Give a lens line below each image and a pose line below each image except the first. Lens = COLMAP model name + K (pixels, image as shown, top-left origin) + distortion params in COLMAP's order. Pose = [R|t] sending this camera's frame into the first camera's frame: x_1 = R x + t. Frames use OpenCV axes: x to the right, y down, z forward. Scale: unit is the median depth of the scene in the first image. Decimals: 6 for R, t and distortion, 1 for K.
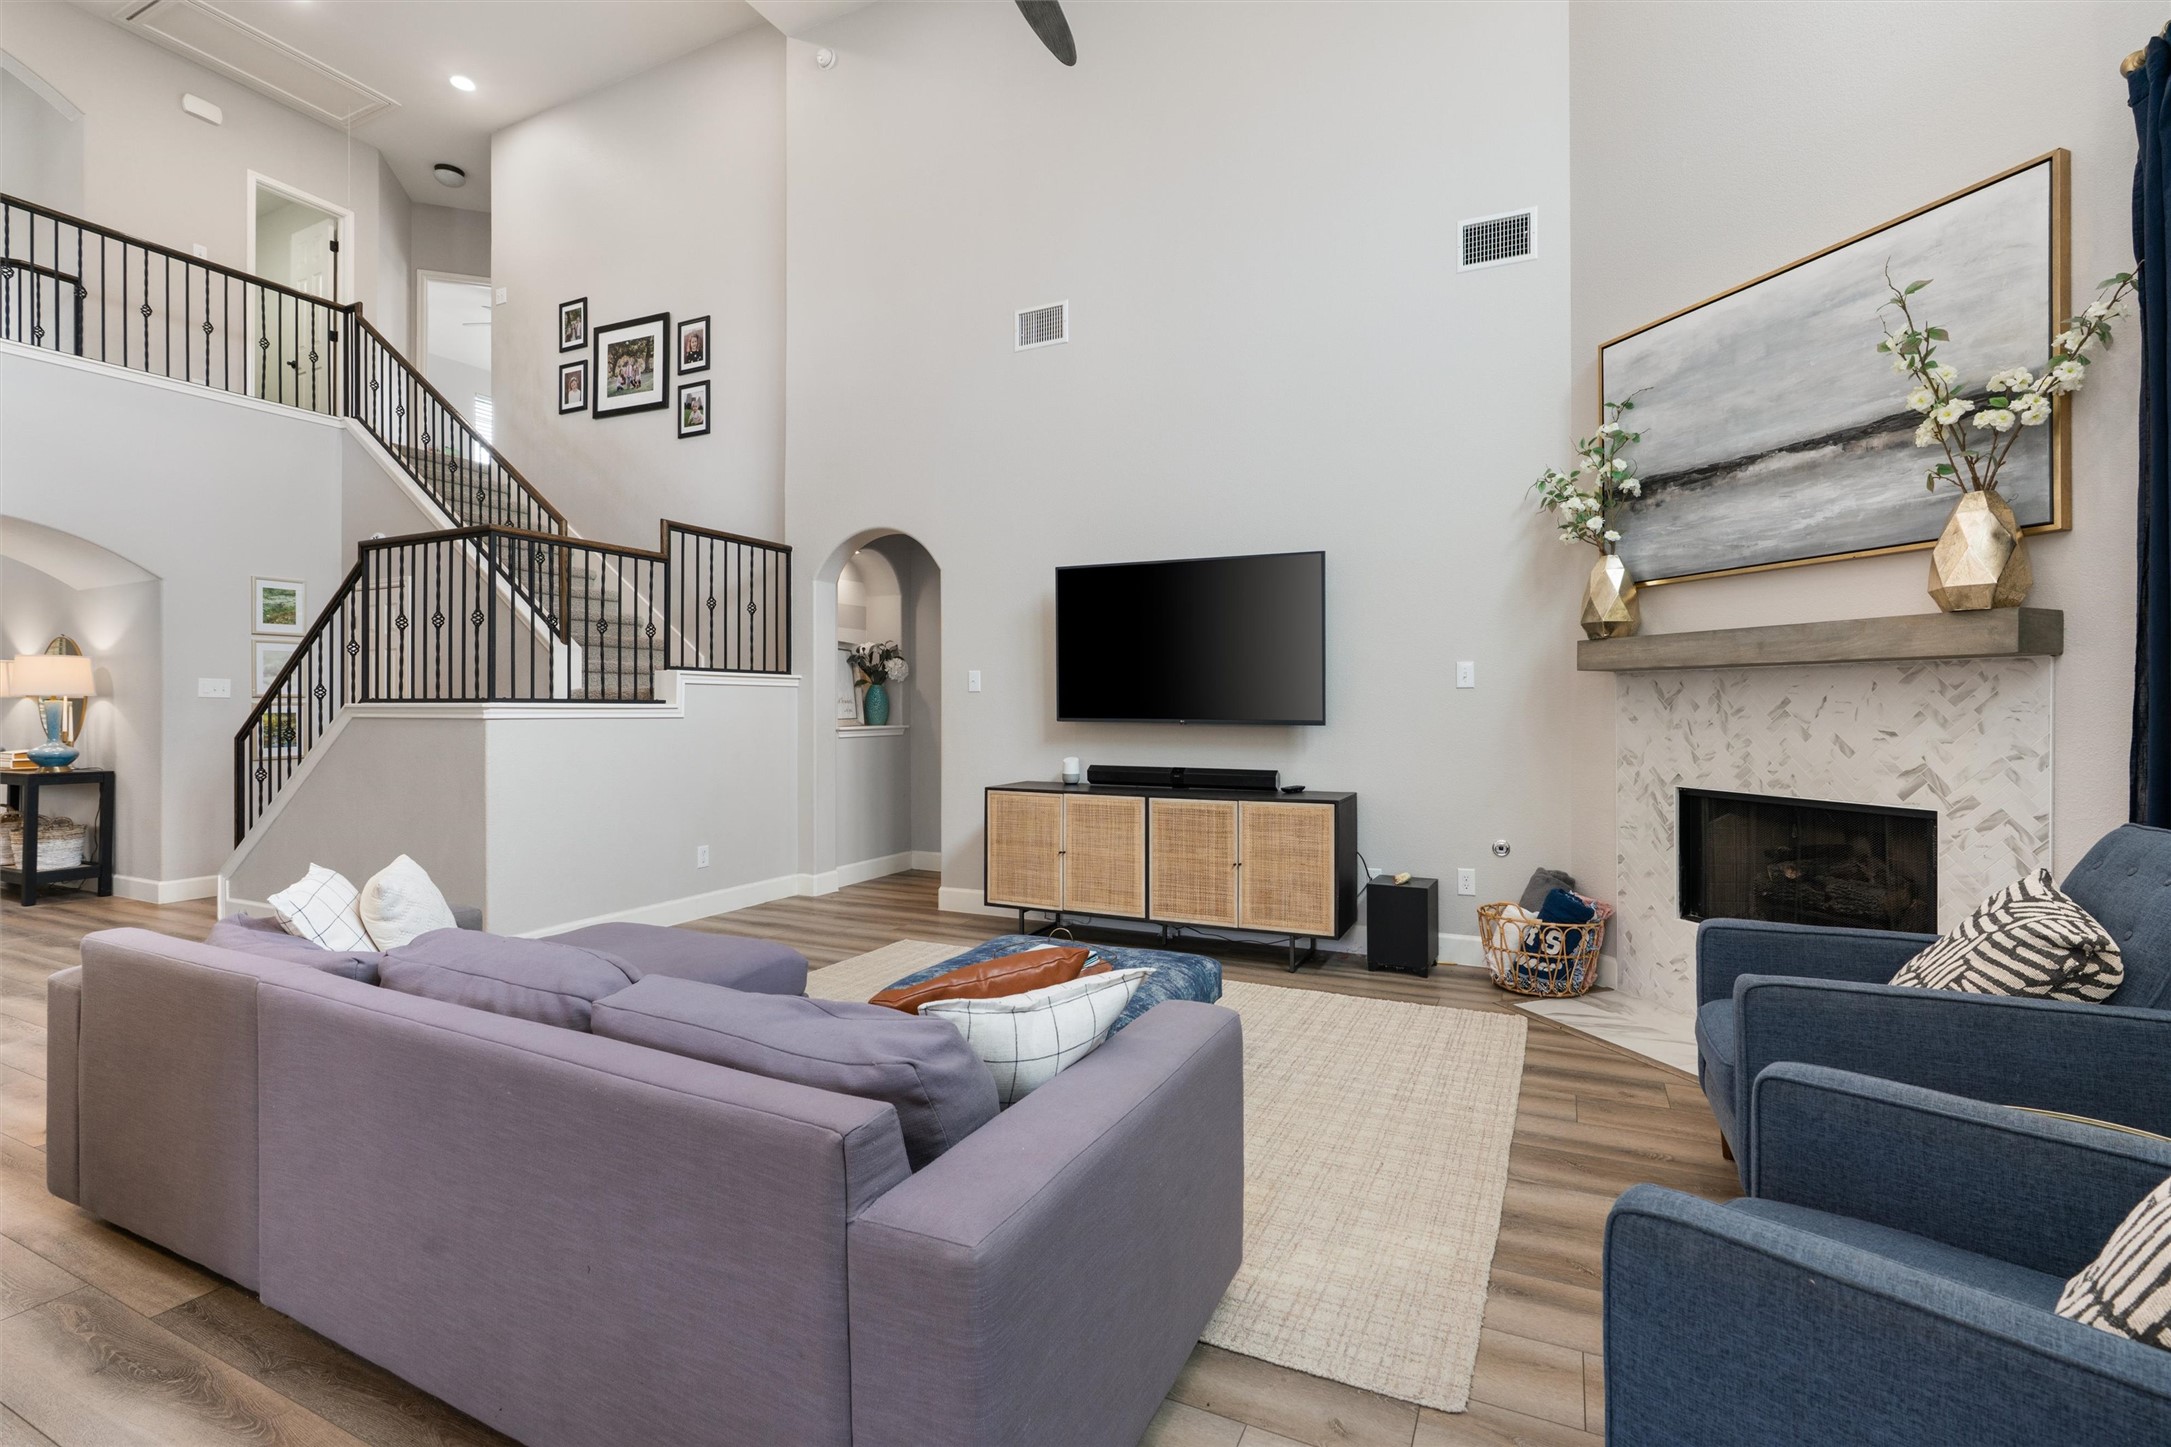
lens RADIAL K [[965.6, 0, 1104.3], [0, 965.6, 705.8], [0, 0, 1]] dist [-0.003400, 0.000262]
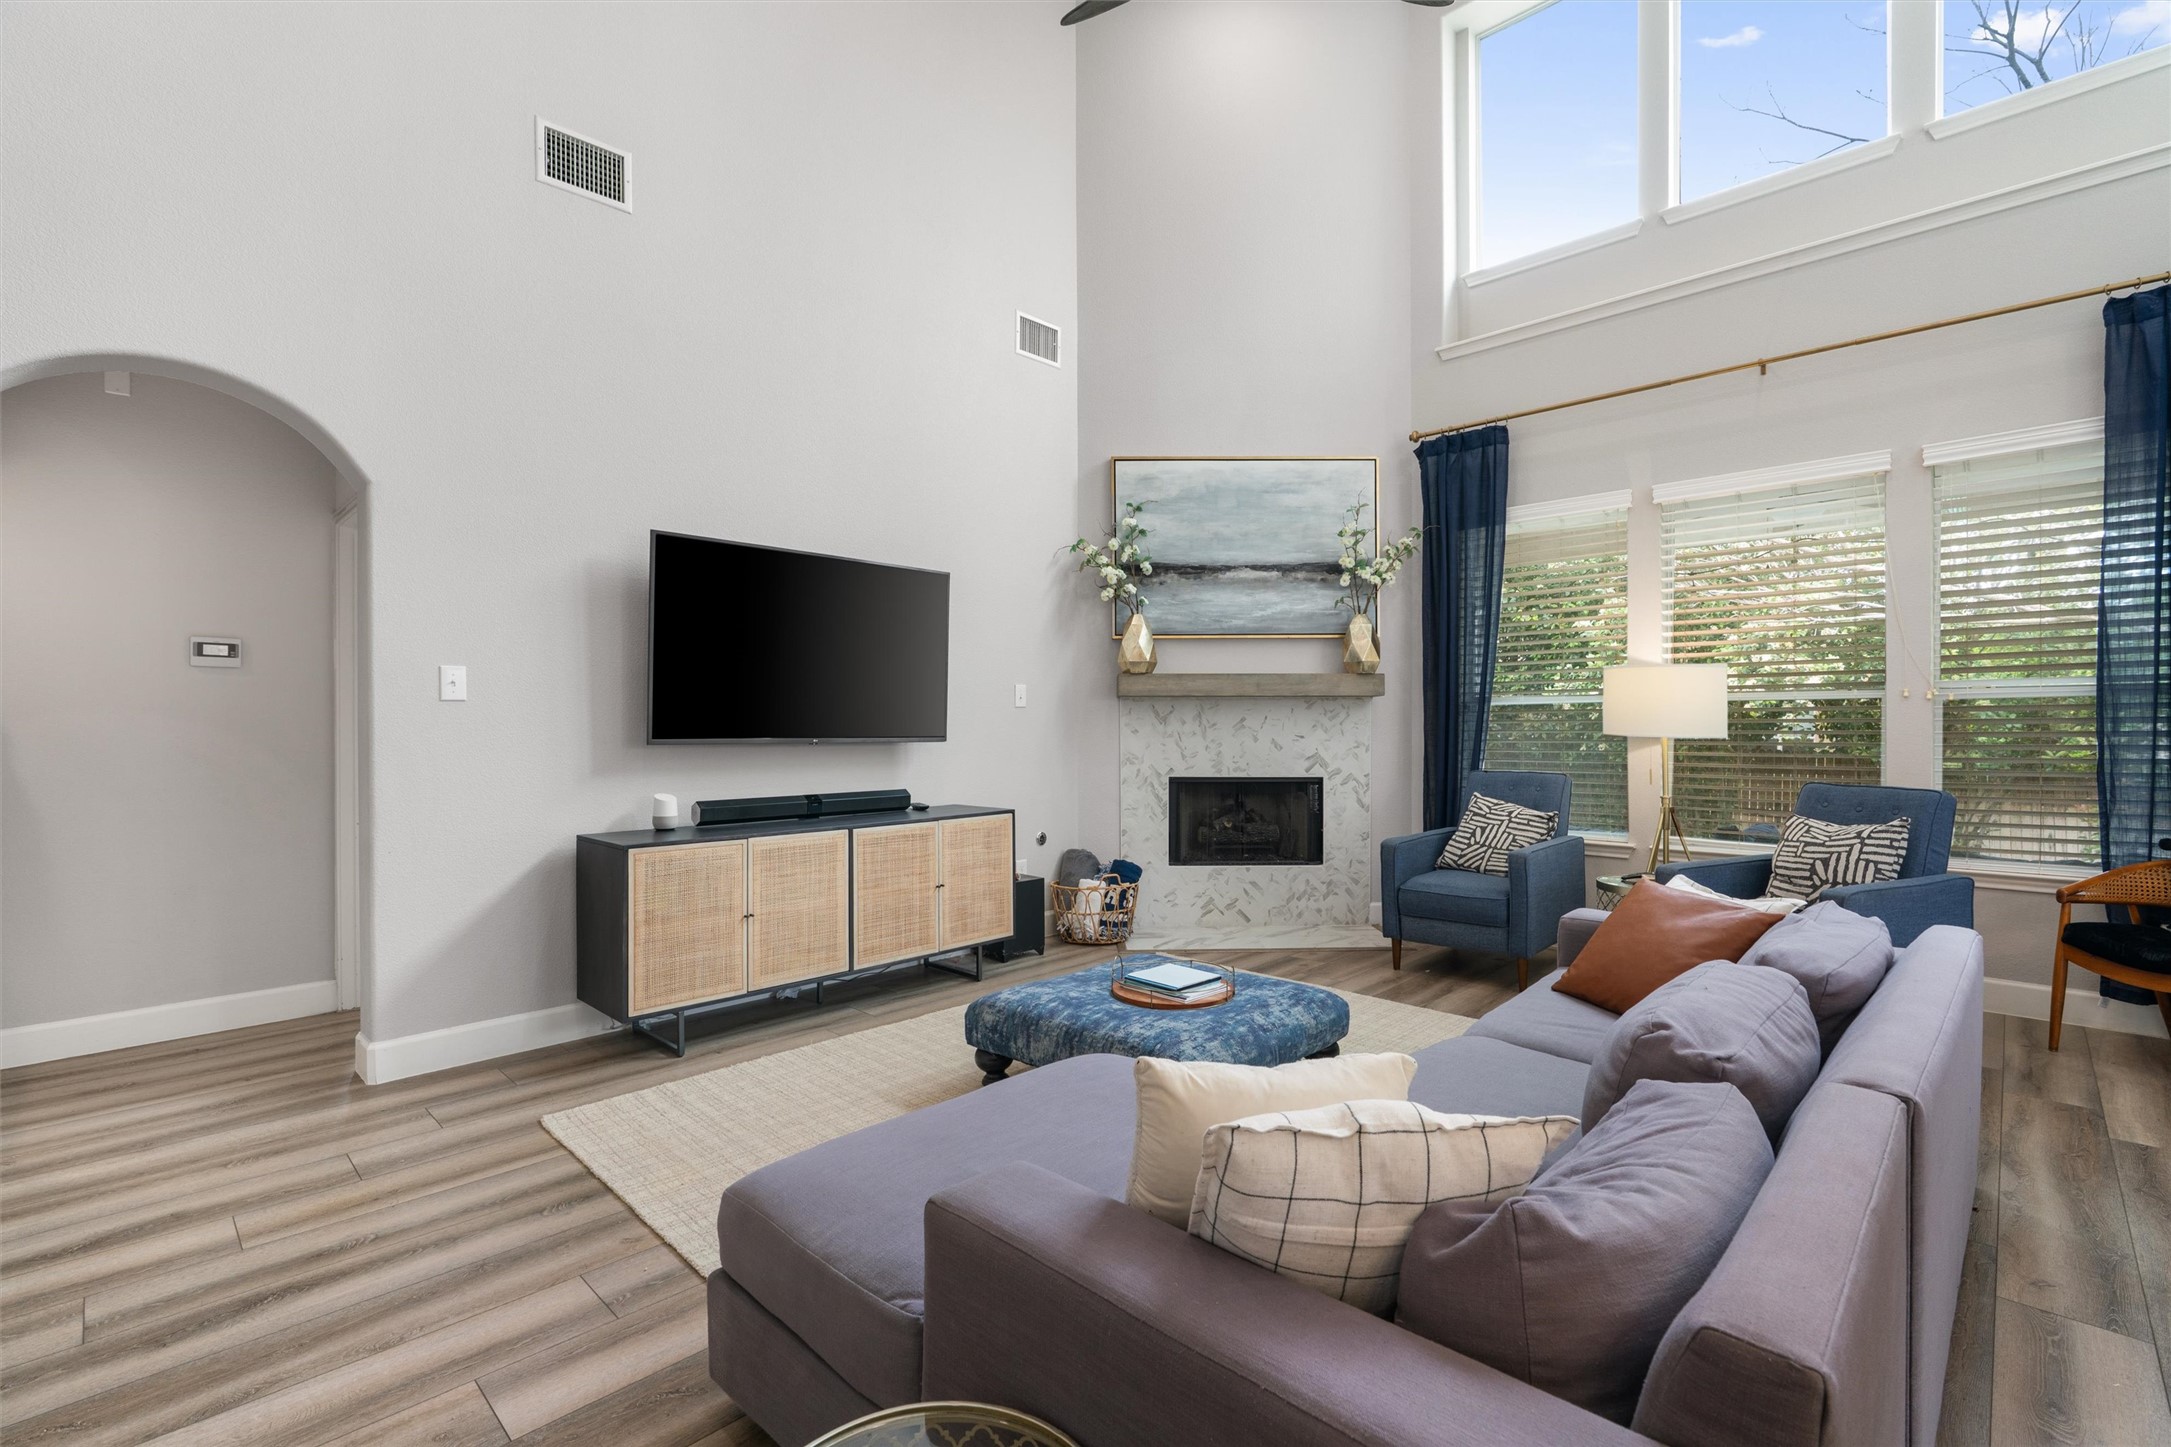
lens RADIAL K [[965.6, 0, 1086.9], [0, 965.6, 728.3], [0, 0, 1]] dist [-0.003400, 0.000262]
pose [[0.334888, -0.006351, 0.942237, -0.847549], [0.003360, 0.999979, 0.005546, 0.001071], [-0.942252, 0.001308, 0.334902, 0.628538]]
